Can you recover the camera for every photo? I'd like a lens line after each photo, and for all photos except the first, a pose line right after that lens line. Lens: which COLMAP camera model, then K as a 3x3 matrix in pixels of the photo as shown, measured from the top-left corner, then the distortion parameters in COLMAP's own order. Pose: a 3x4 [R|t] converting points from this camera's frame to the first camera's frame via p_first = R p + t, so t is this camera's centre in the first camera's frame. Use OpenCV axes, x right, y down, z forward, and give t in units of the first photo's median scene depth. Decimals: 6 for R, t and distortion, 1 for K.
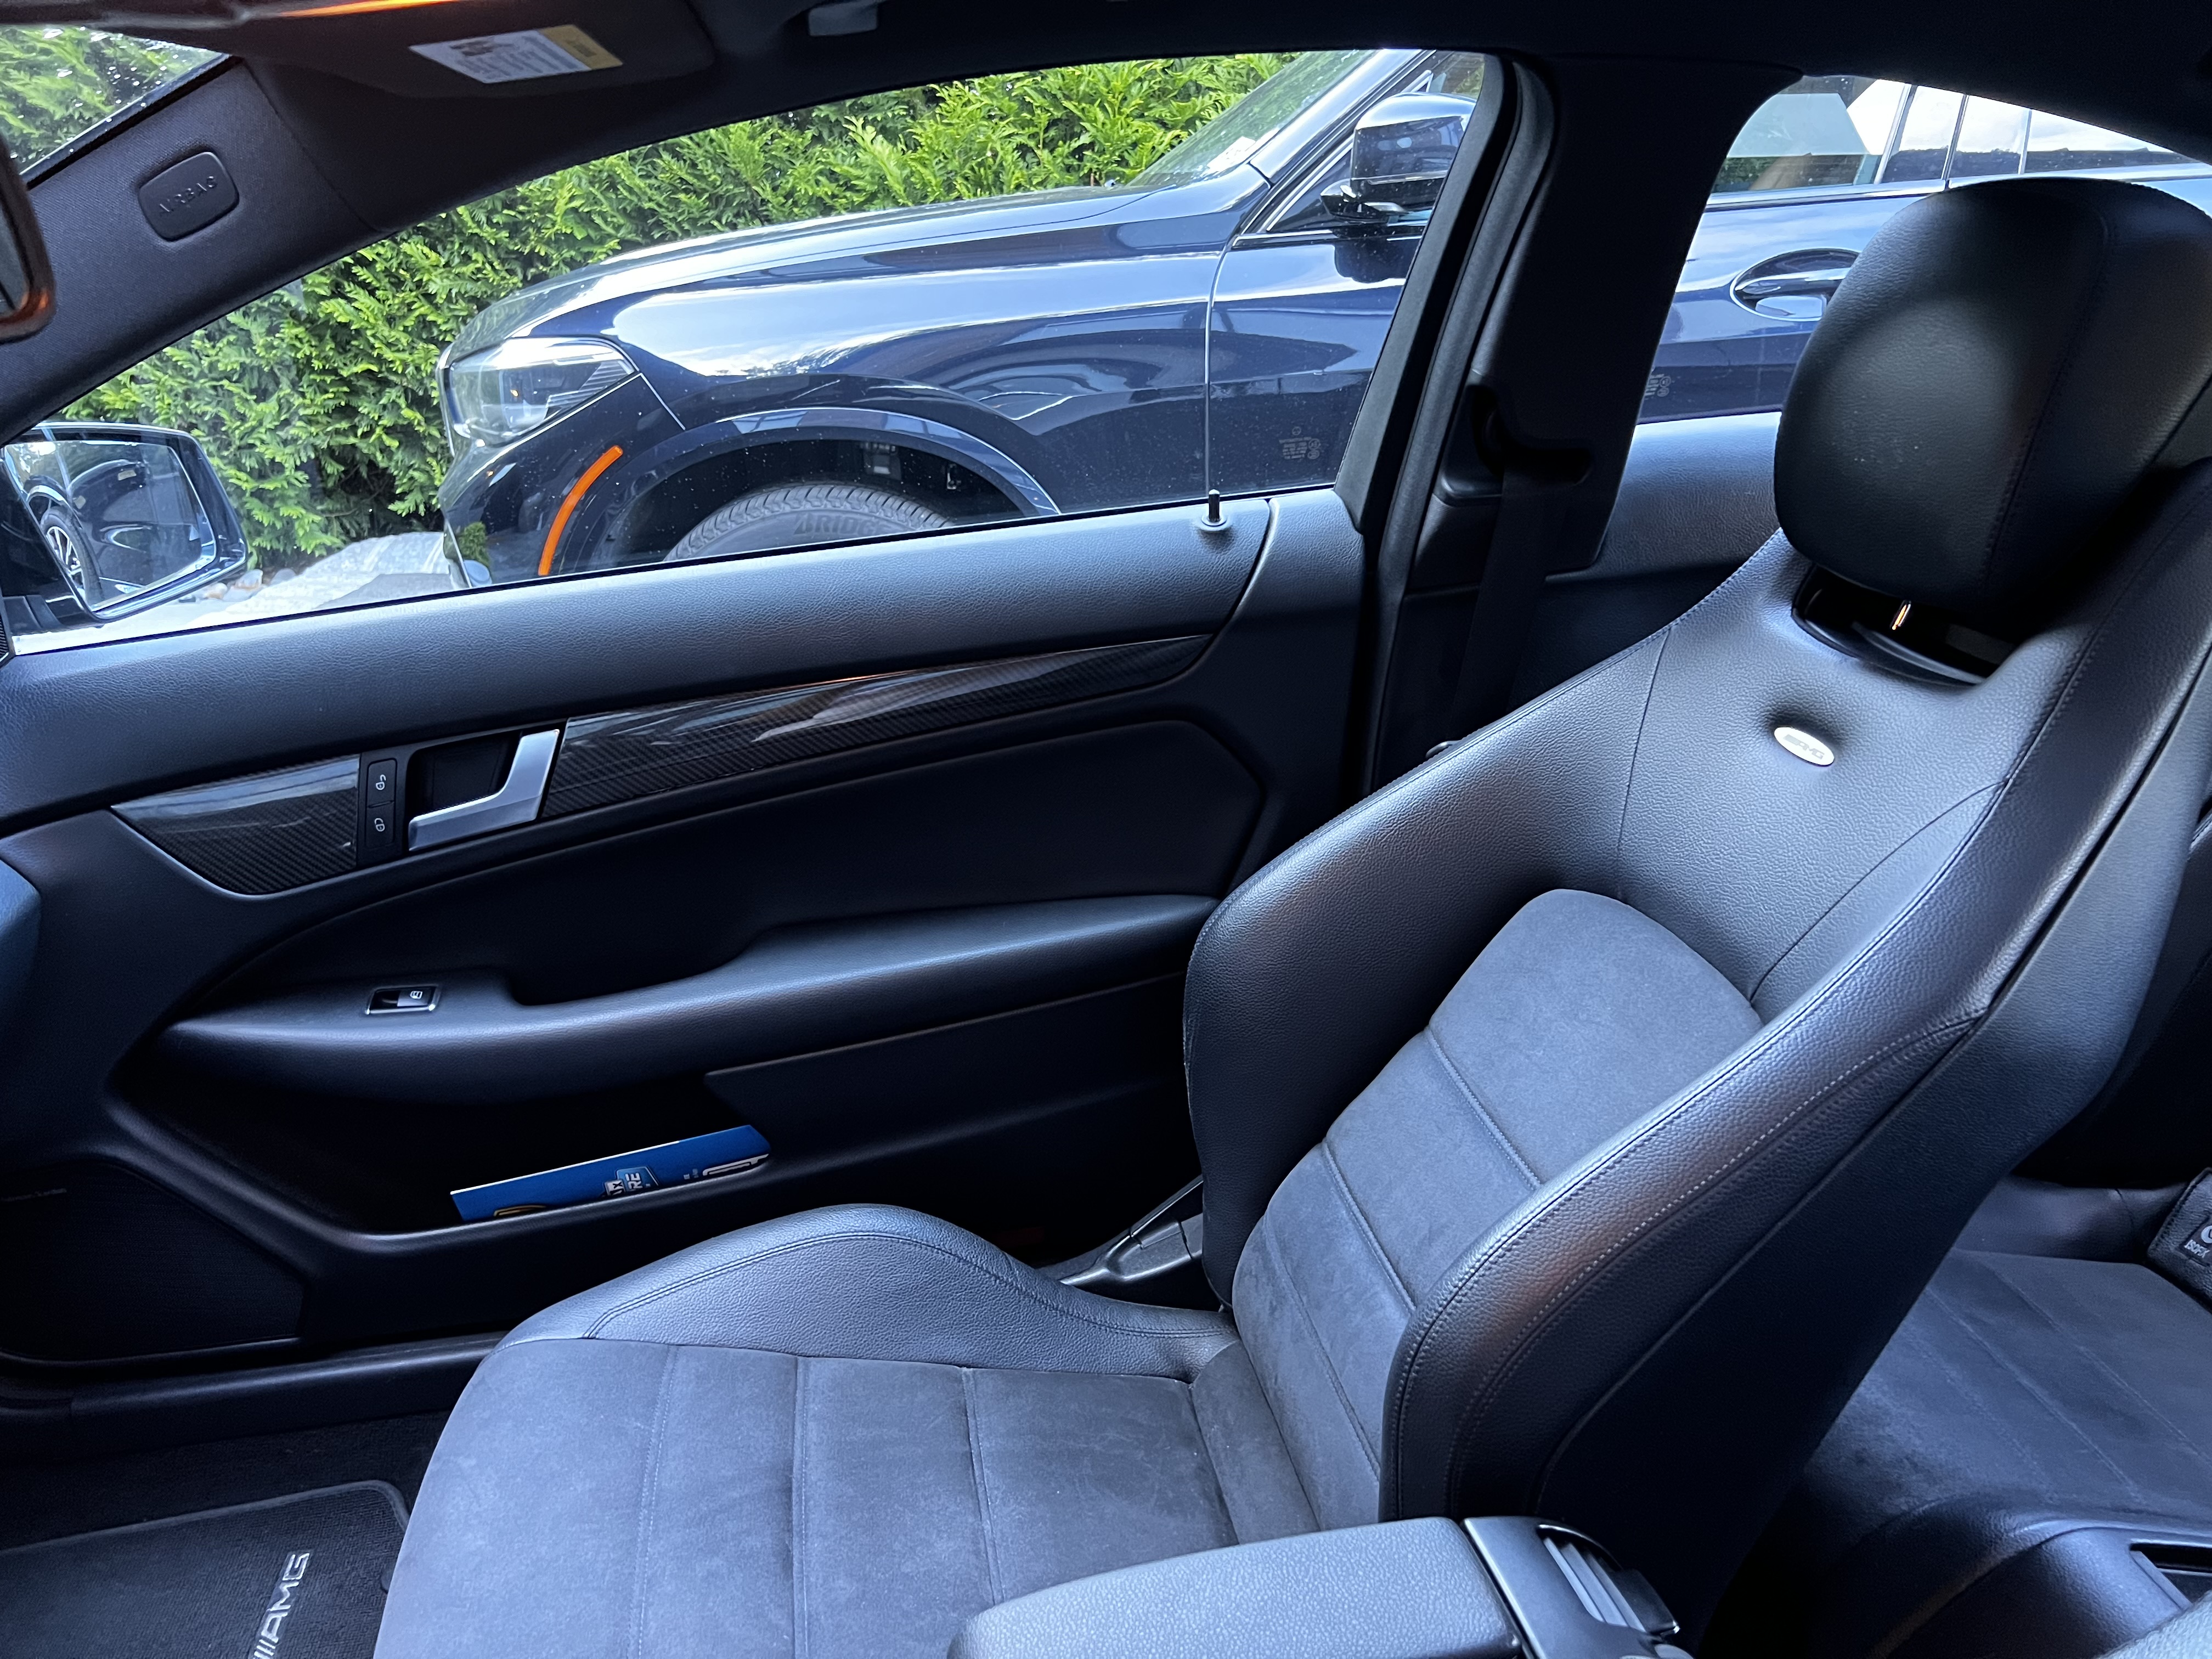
lens RADIAL K [[1742.2, 0, 1168.9], [0, 1742.2, 831.2], [0, 0, 1]] dist [0.204344, -0.213510]
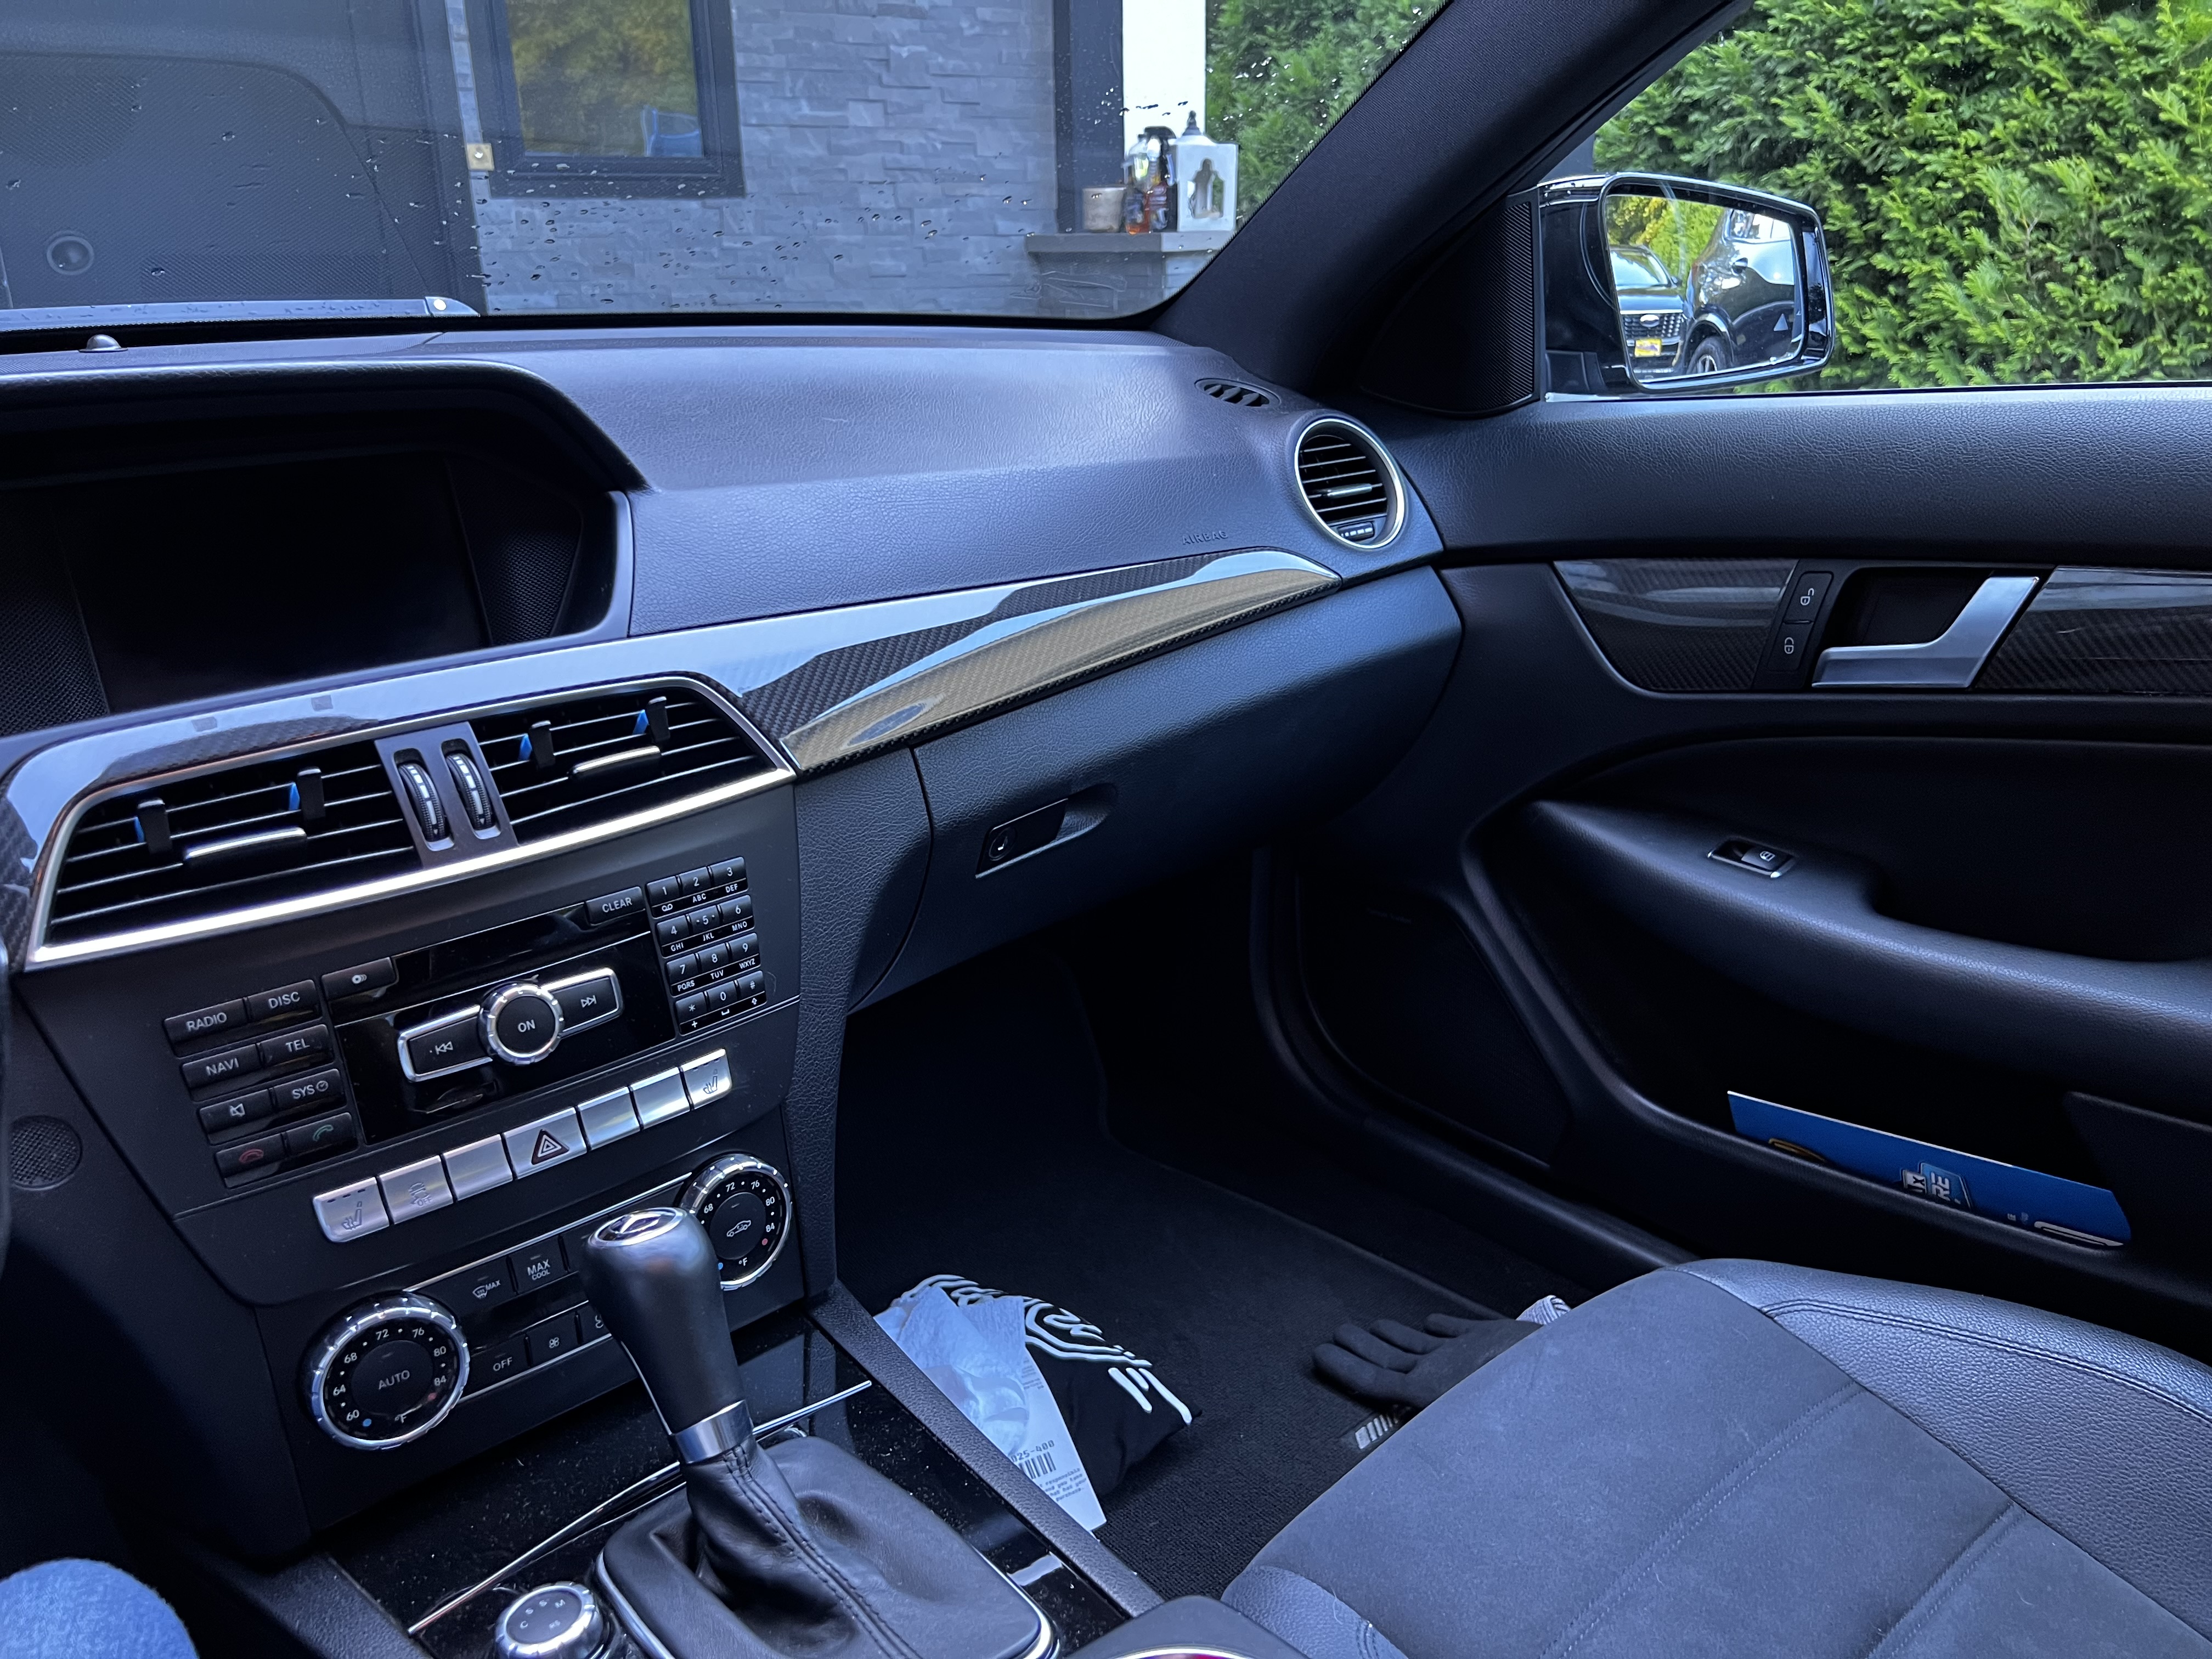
lens RADIAL K [[1742.2, 0, 1168.9], [0, 1742.2, 831.2], [0, 0, 1]] dist [0.204344, -0.213510]
pose [[0.554591, 0.294966, -0.778090, 0.073457], [-0.305478, 0.941947, 0.139351, 0.045874], [0.774023, 0.160407, 0.612502, 0.244318]]
